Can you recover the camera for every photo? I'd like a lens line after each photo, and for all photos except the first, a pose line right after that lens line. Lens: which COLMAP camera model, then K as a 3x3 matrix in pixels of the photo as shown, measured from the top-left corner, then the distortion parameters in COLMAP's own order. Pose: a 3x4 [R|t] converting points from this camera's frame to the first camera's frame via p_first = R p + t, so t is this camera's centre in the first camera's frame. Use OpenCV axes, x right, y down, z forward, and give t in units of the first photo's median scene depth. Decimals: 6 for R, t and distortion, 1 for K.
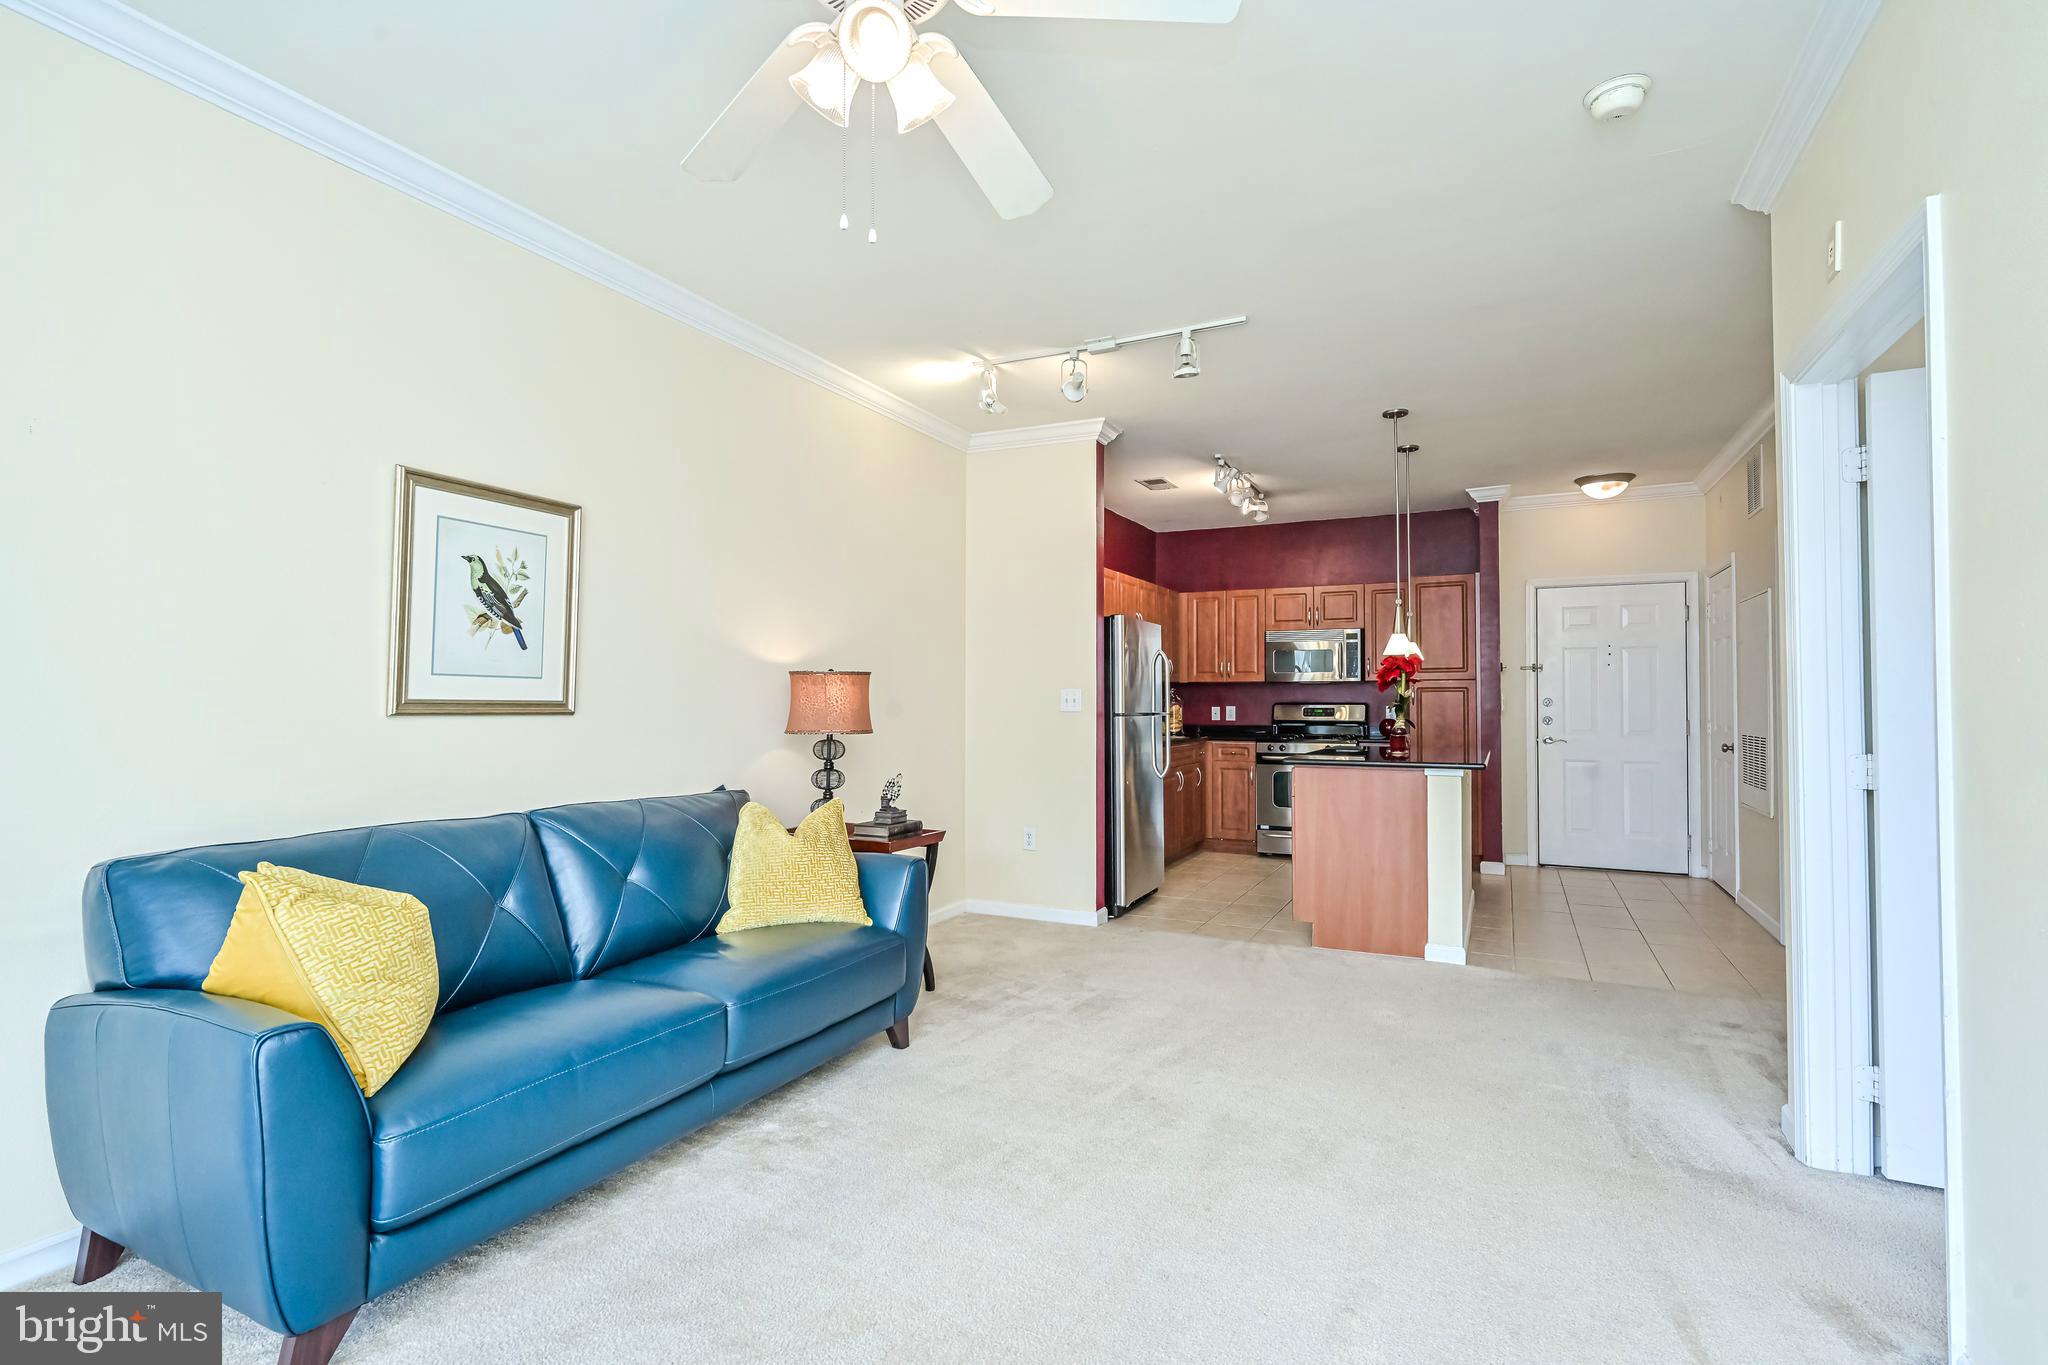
lens RADIAL K [[976.0, 0, 1024.0], [0, 976.0, 682.5], [0, 0, 1]] dist [0.014648, 0.000575]
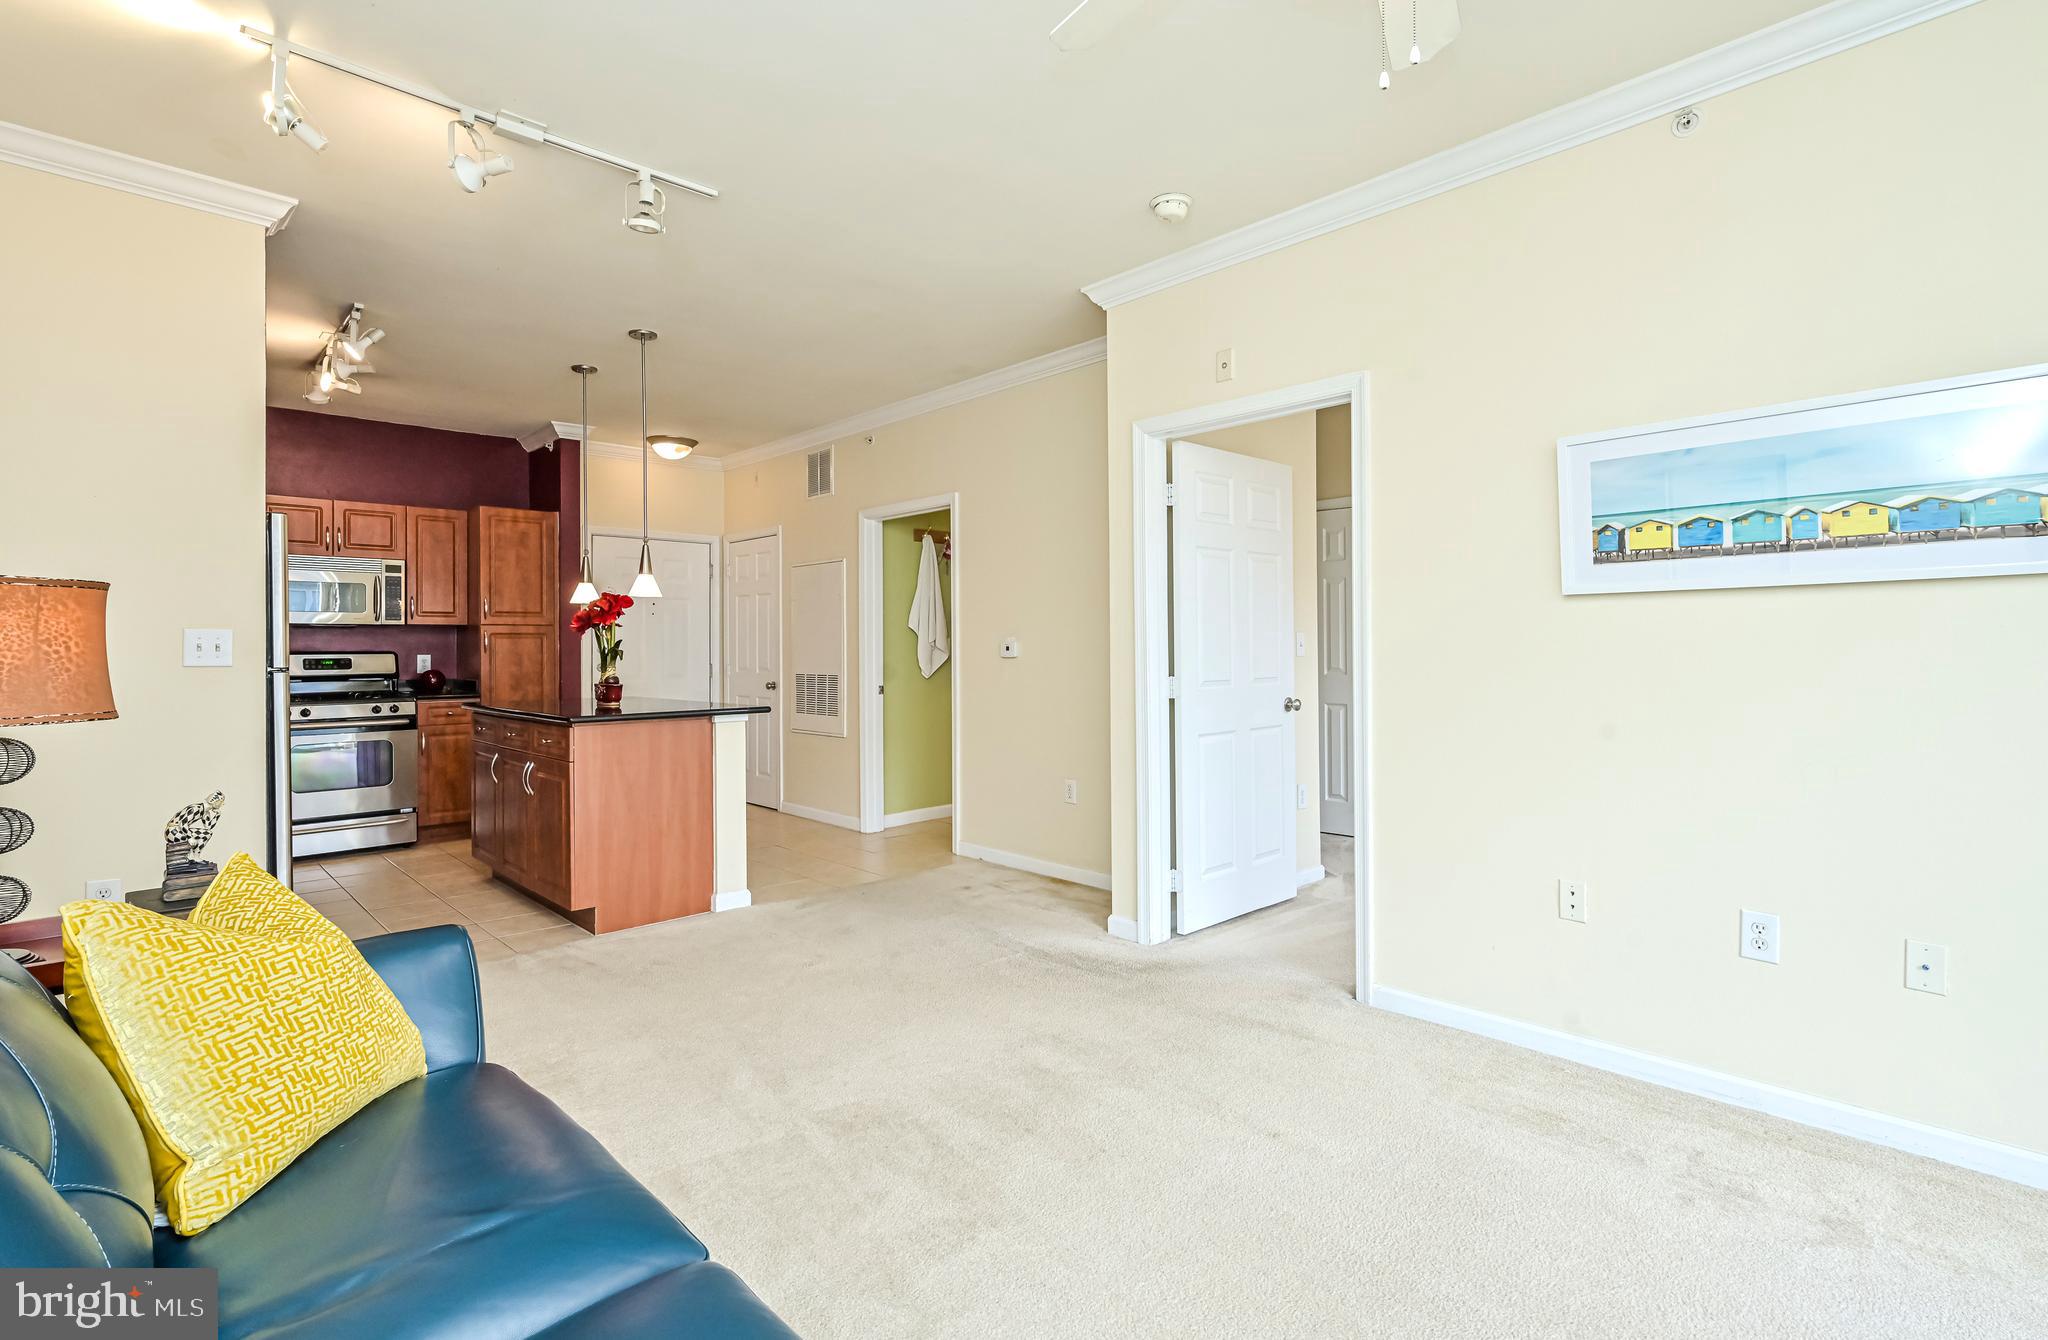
lens RADIAL K [[966.5, 0, 1037.5], [0, 966.5, 642.1], [0, 0, 1]] dist [-0.004524, -0.000413]
pose [[0.331553, 0.003237, 0.943431, -0.263377], [-0.012113, 0.999926, 0.000825, 0.006727], [-0.943359, -0.011701, 0.331568, 0.256984]]
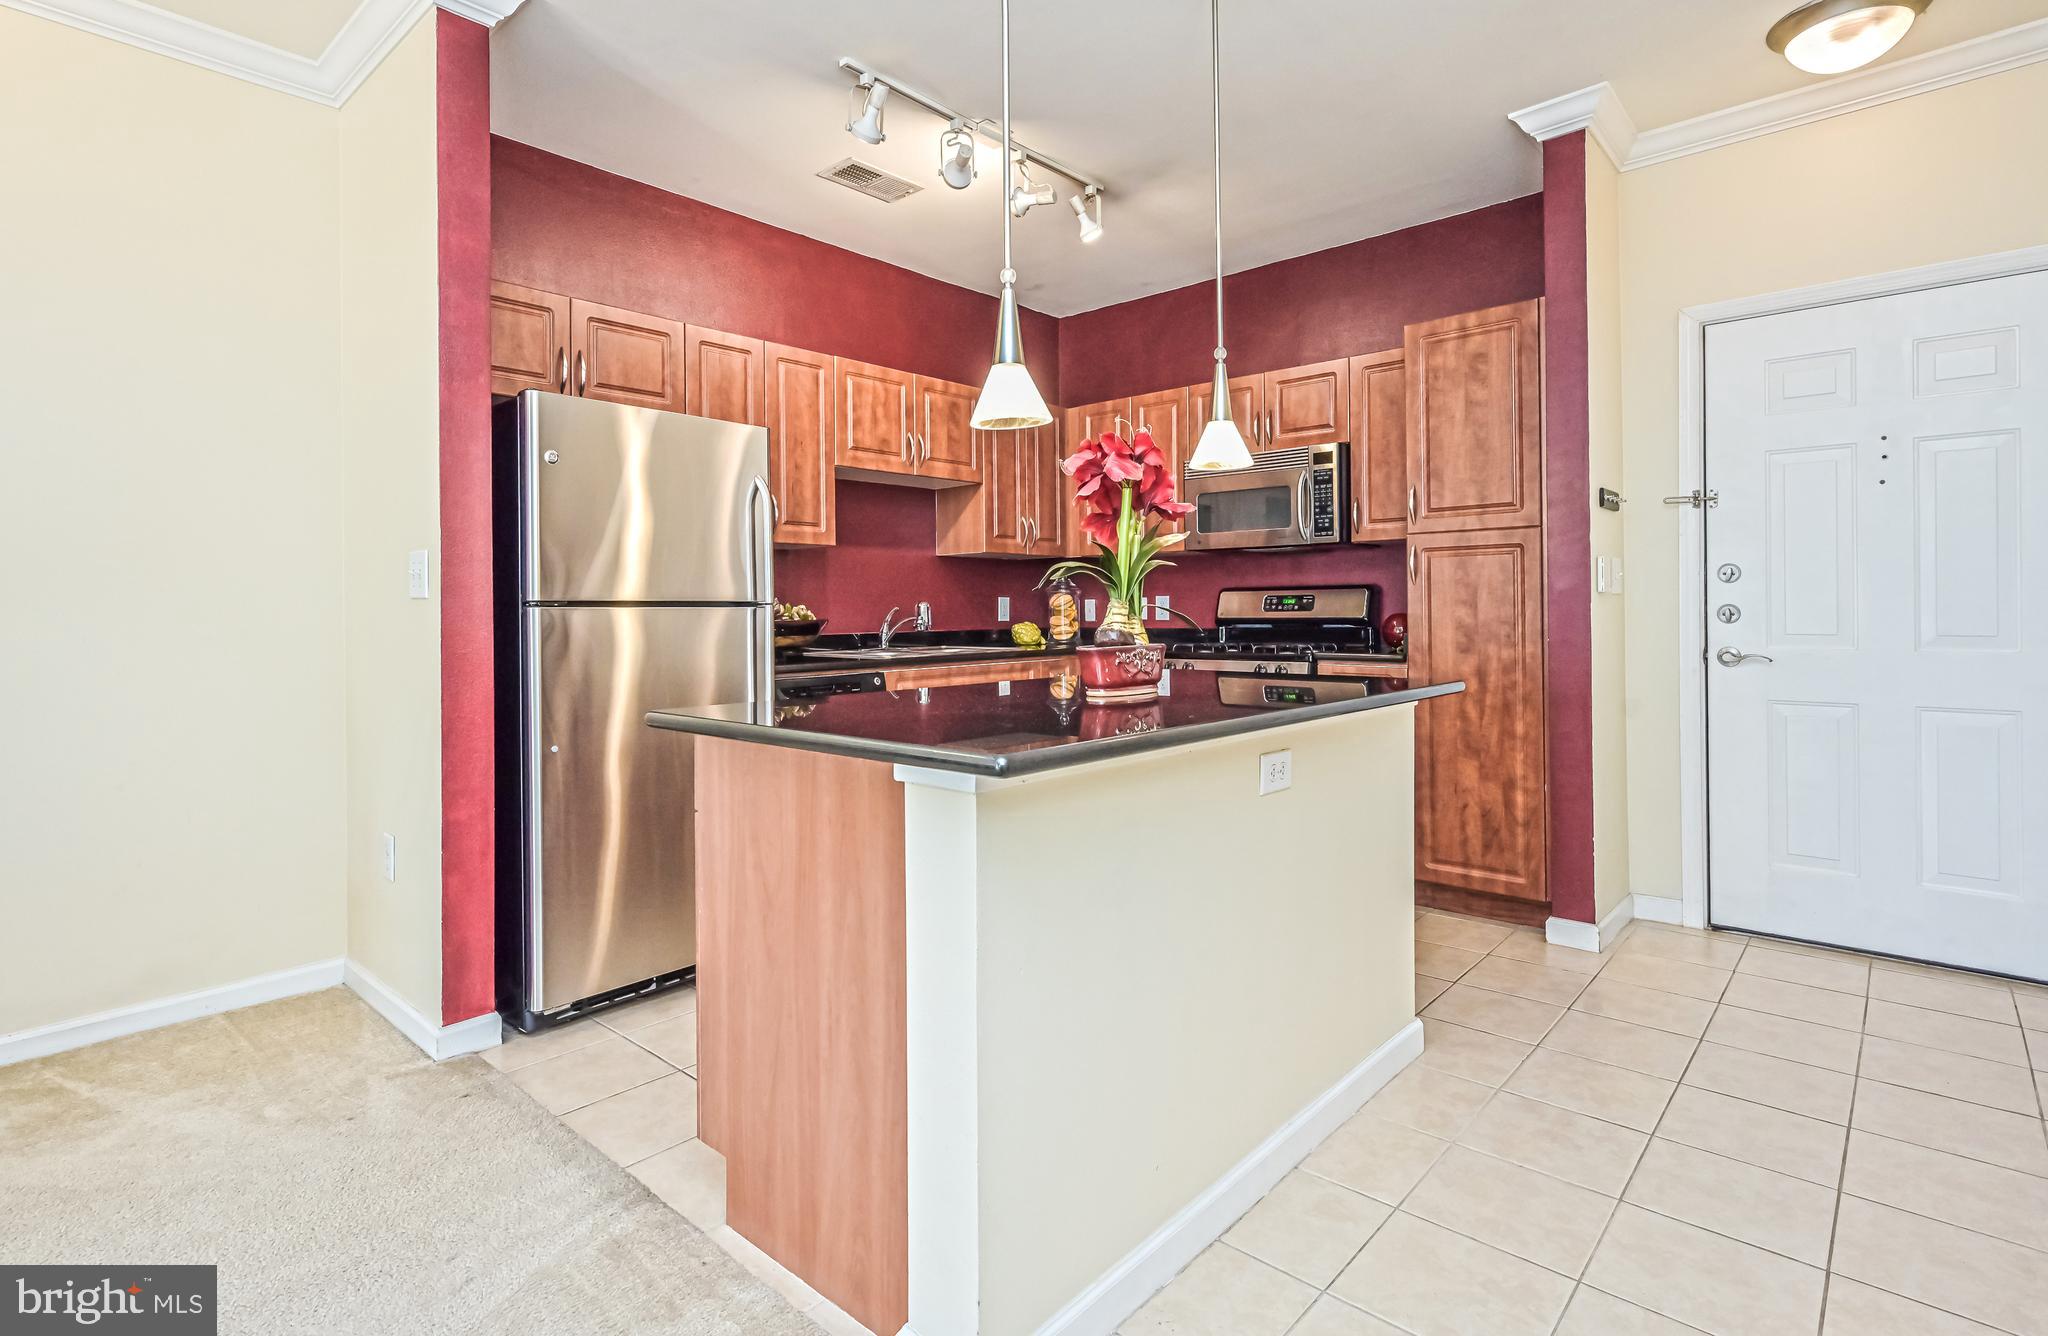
lens RADIAL K [[994.8, 0, 1024.2], [0, 994.8, 611.6], [0, 0, 1]] dist [-0.000592, 0.000381]
pose [[0.959971, -0.009732, -0.279930, 0.362033], [0.015891, 0.999679, 0.019740, 0.024570], [0.279648, -0.023398, 0.959817, 0.481306]]
